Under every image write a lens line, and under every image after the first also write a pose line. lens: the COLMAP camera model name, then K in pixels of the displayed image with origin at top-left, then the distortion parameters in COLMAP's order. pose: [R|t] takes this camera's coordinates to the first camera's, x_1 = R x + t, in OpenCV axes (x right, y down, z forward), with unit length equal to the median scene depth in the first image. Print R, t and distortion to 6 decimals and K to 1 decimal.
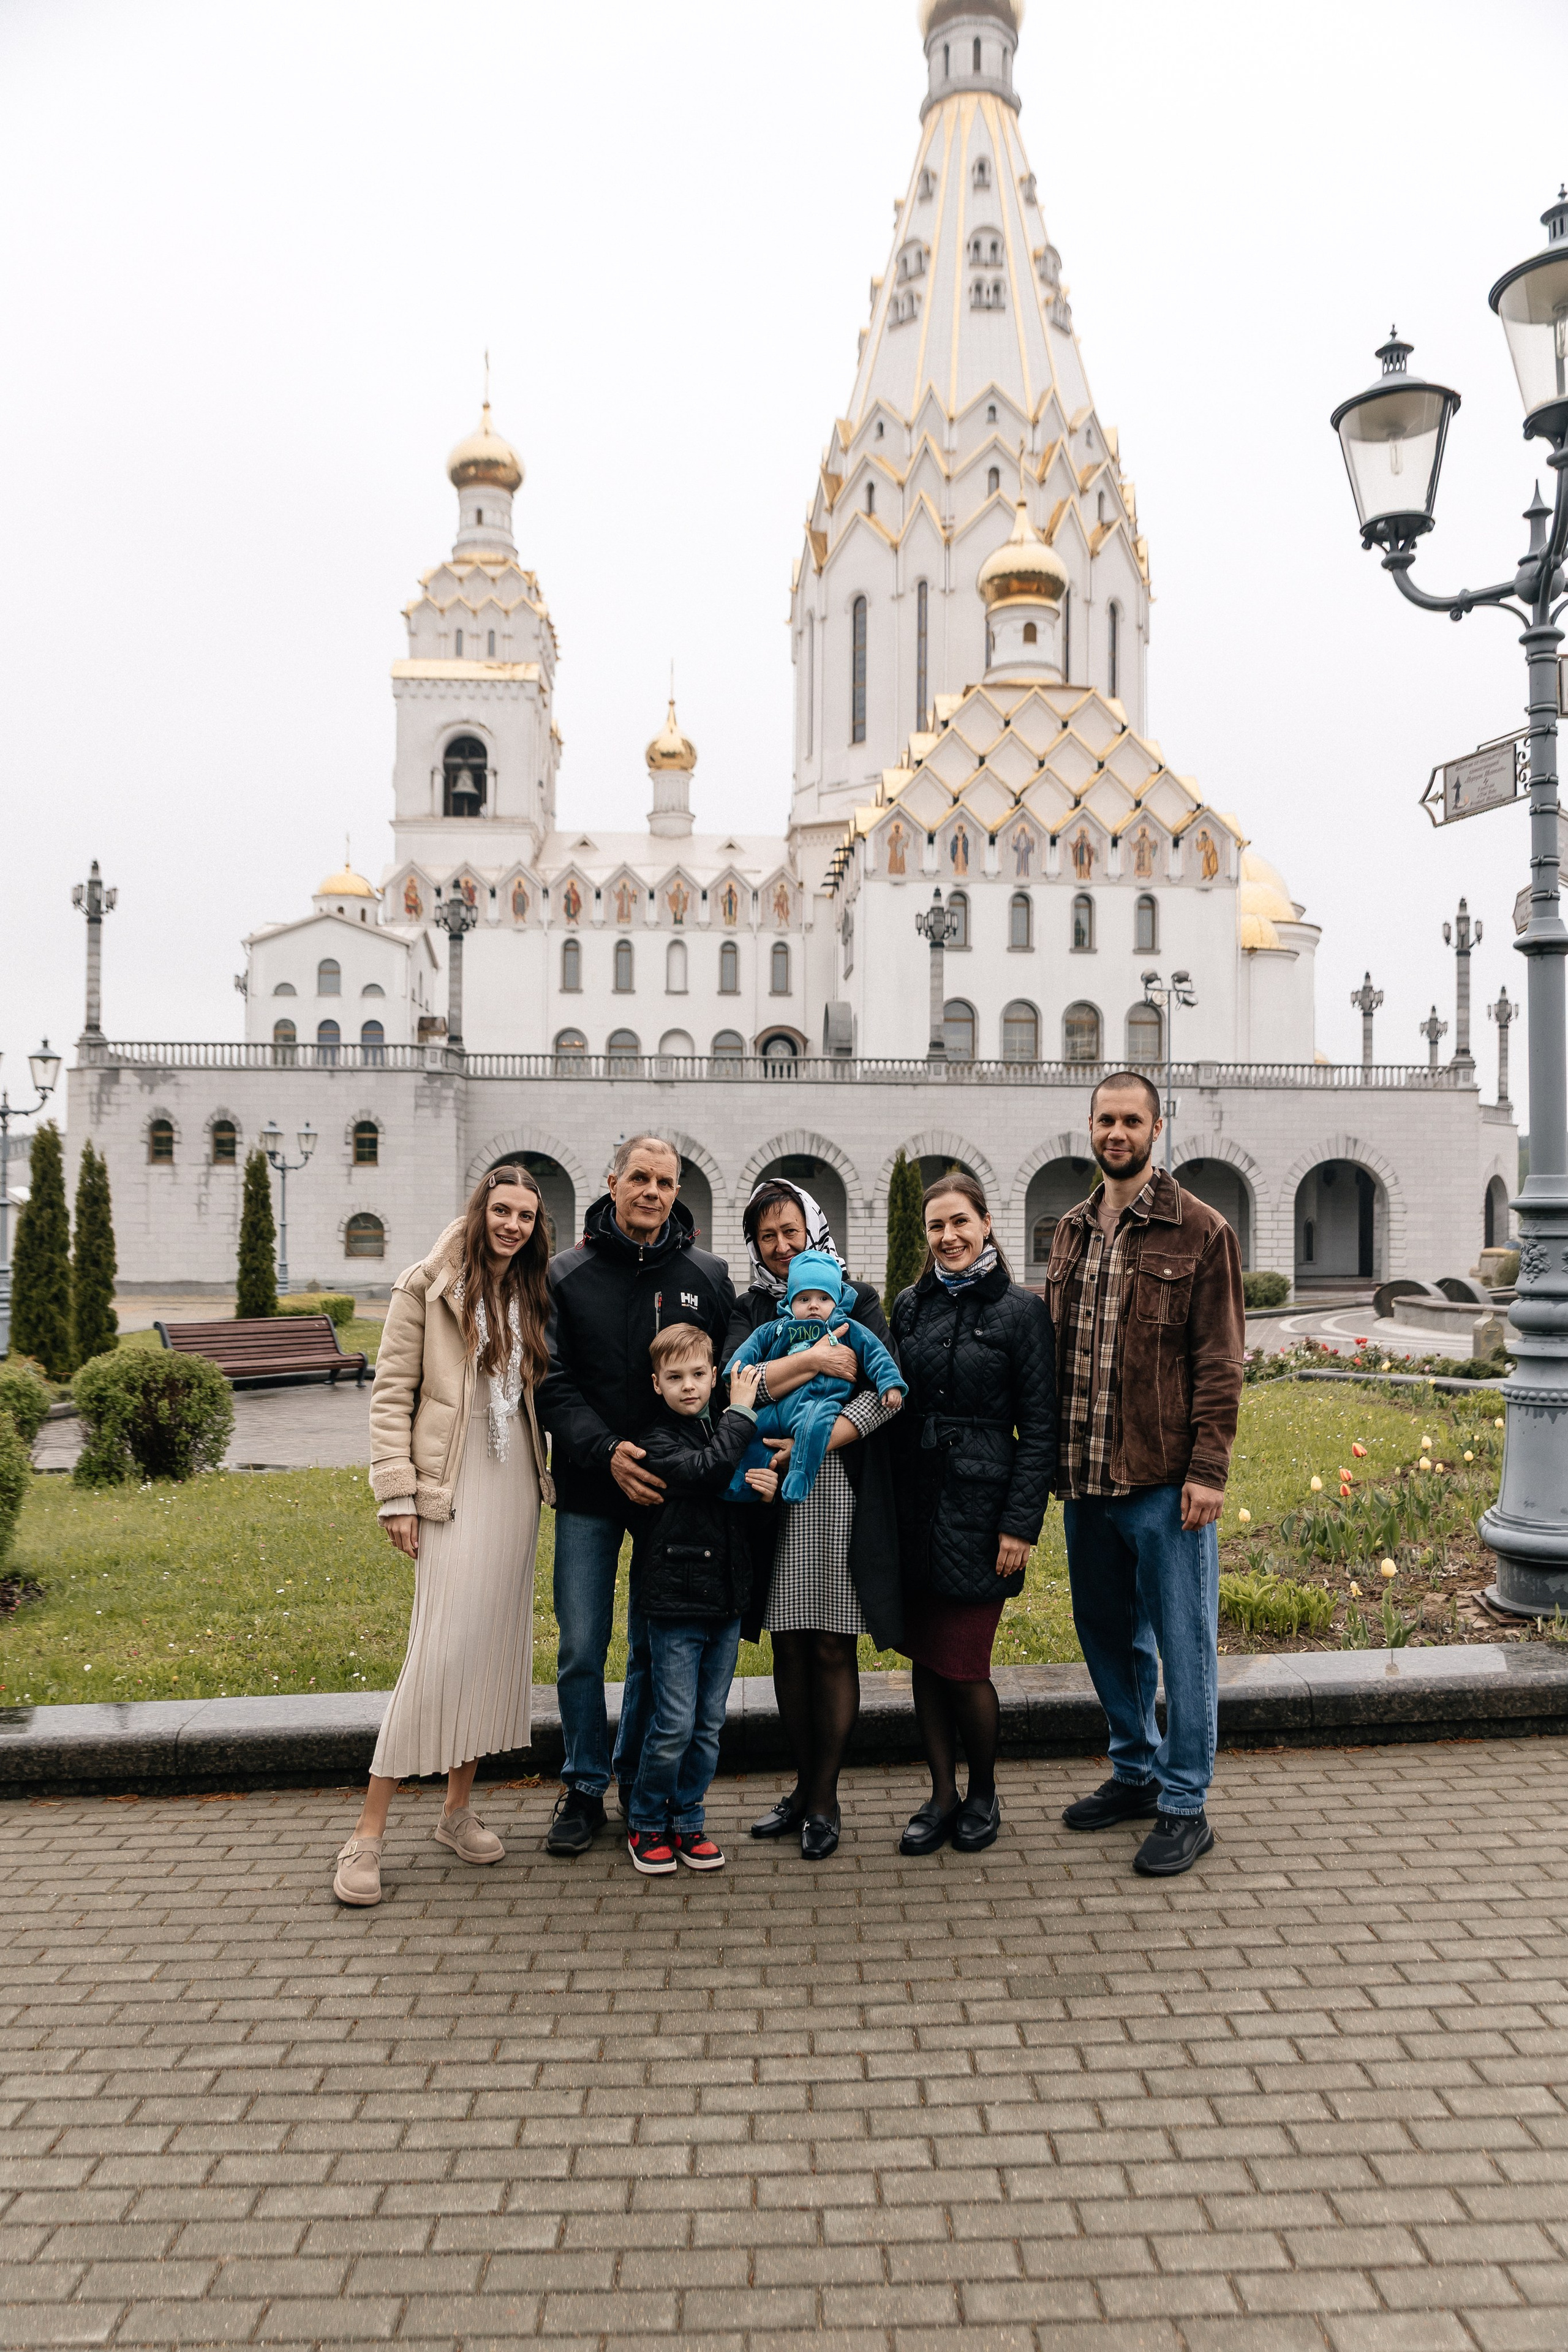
lens RADIAL K [[2178.9, 0, 775.8], [0, 2178.9, 1171.0], [0, 0, 1]] dist [-0.024736, -0.001985]
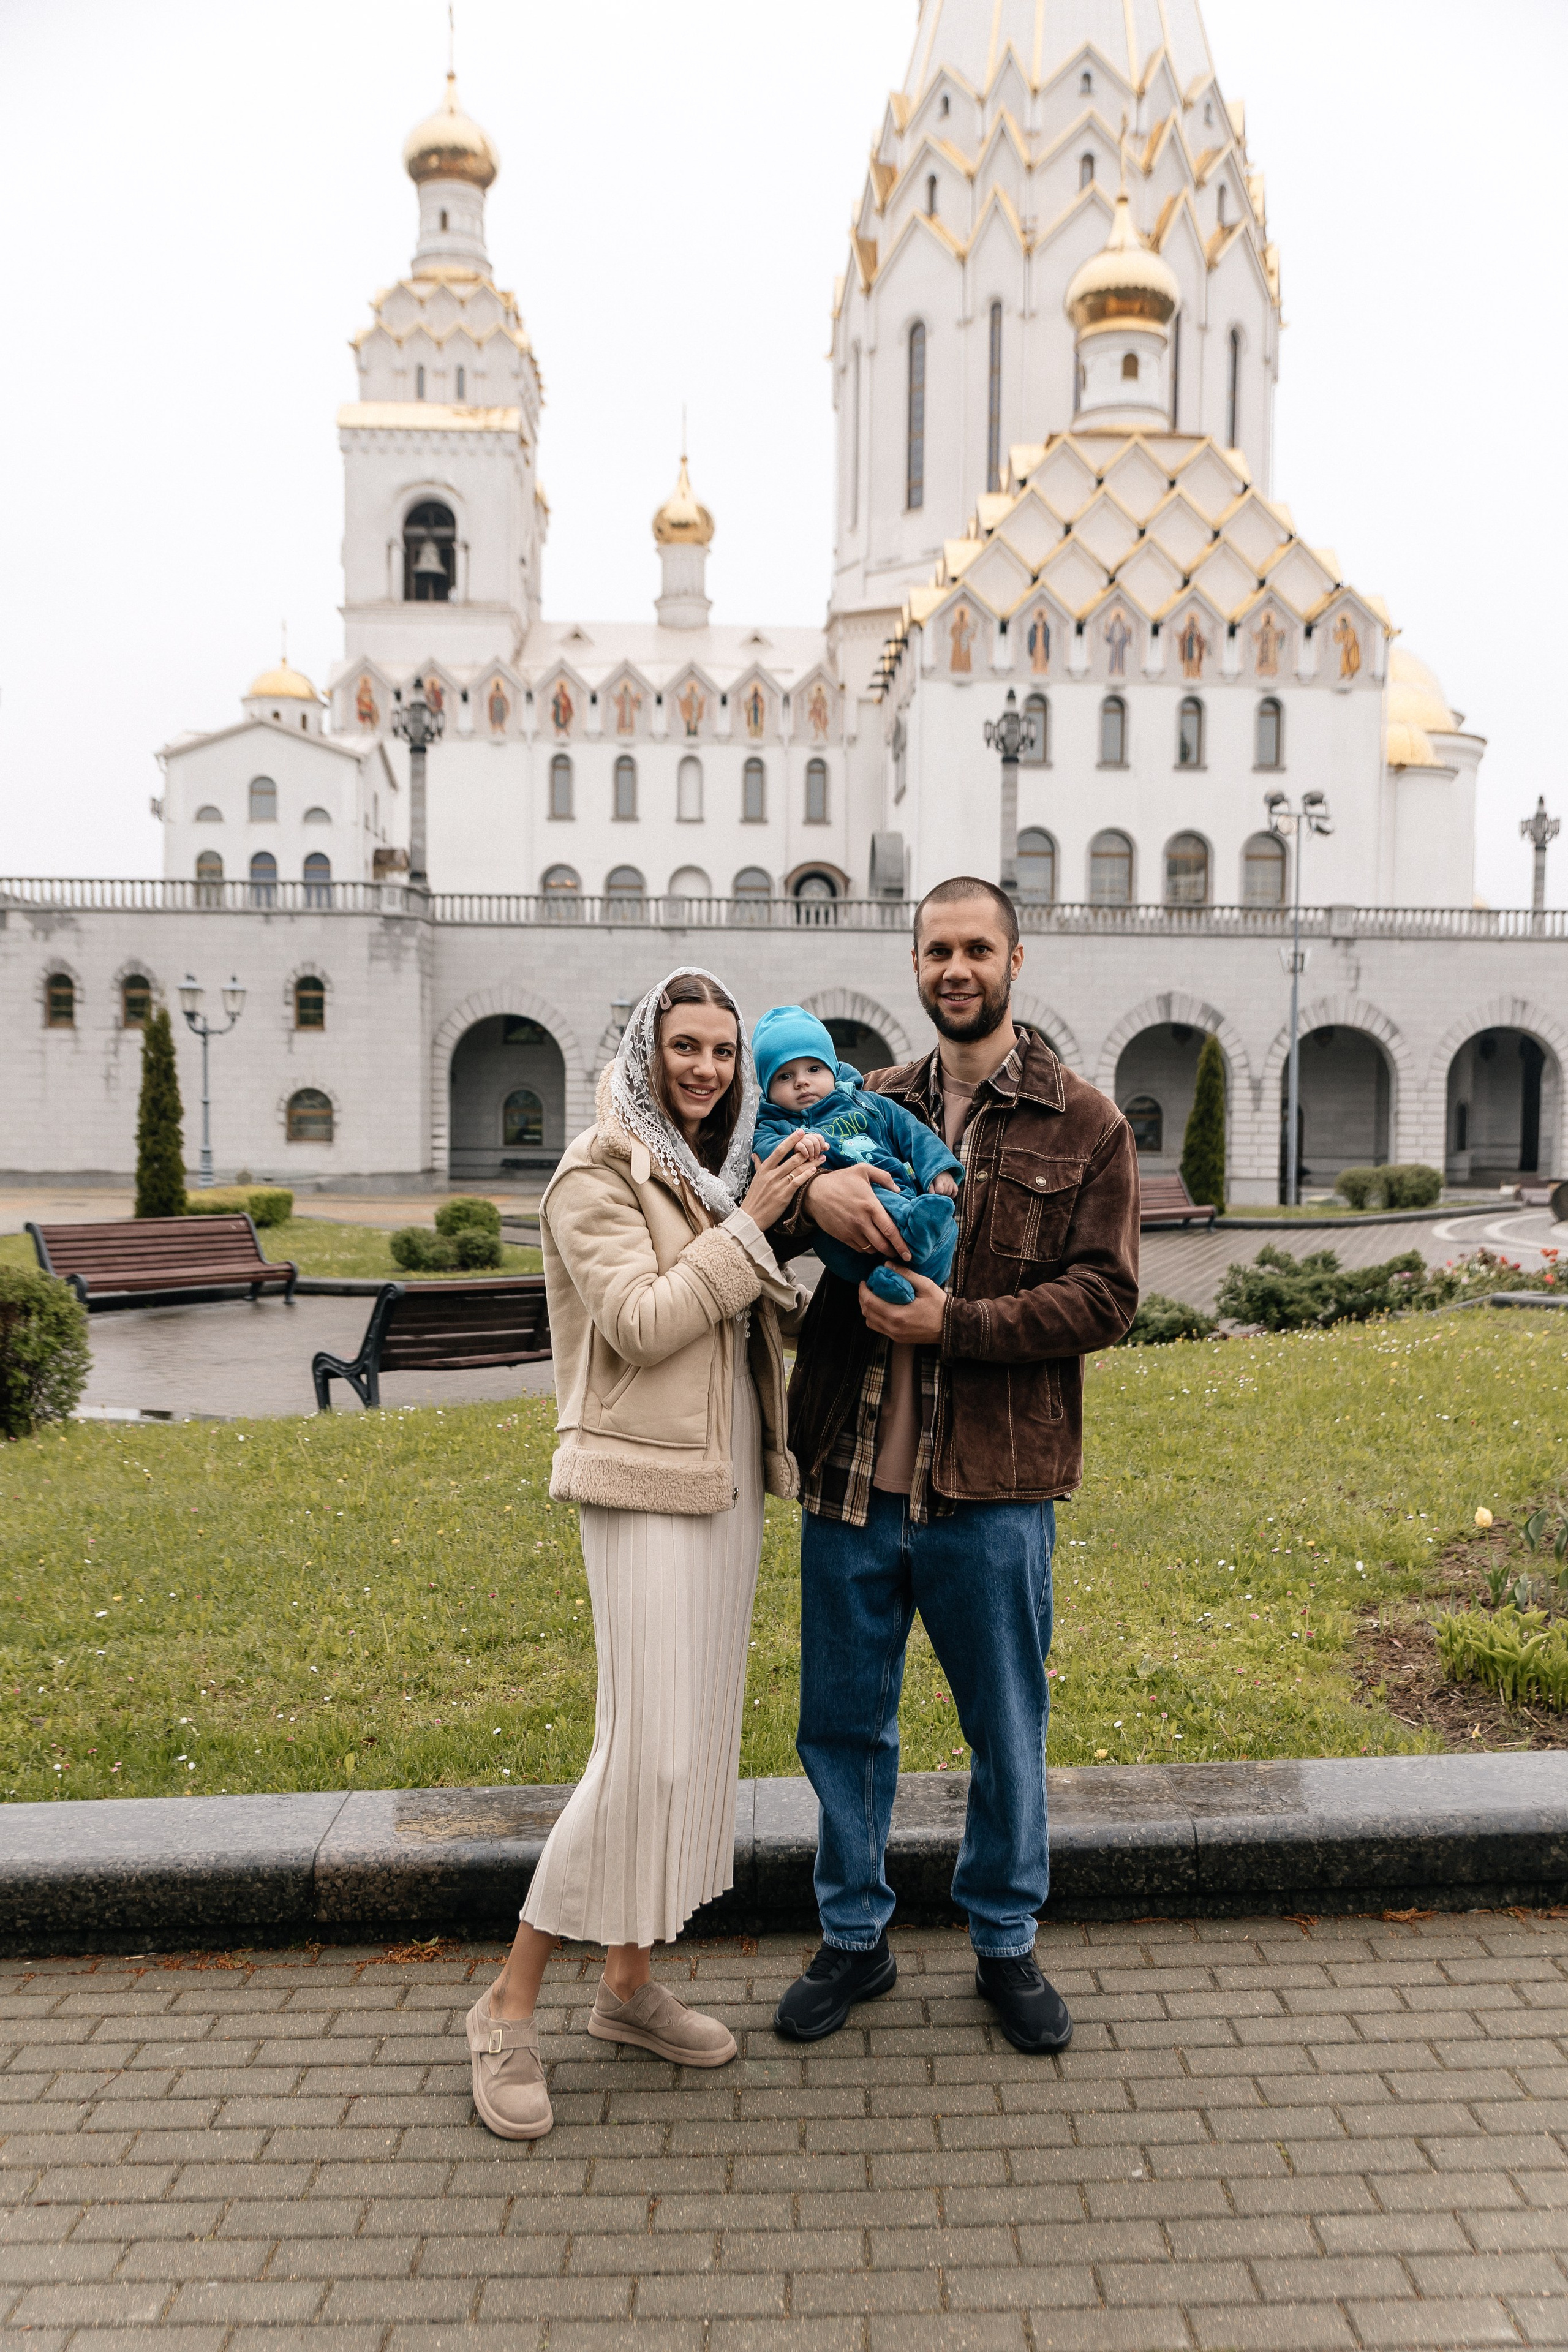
lens RADIAL K [[2109.5, 0, 780.1], [0, 2109.5, 1178.0], [0, 0, 1]] dist [0.001743, 0.001096]
pose [[0.999880, 0.003895, -0.014985, 0.000808], [-0.003076, 0.998520, 0.054305, 0.009209], [0.015175, -0.054252, 0.998412, 0.205661]]
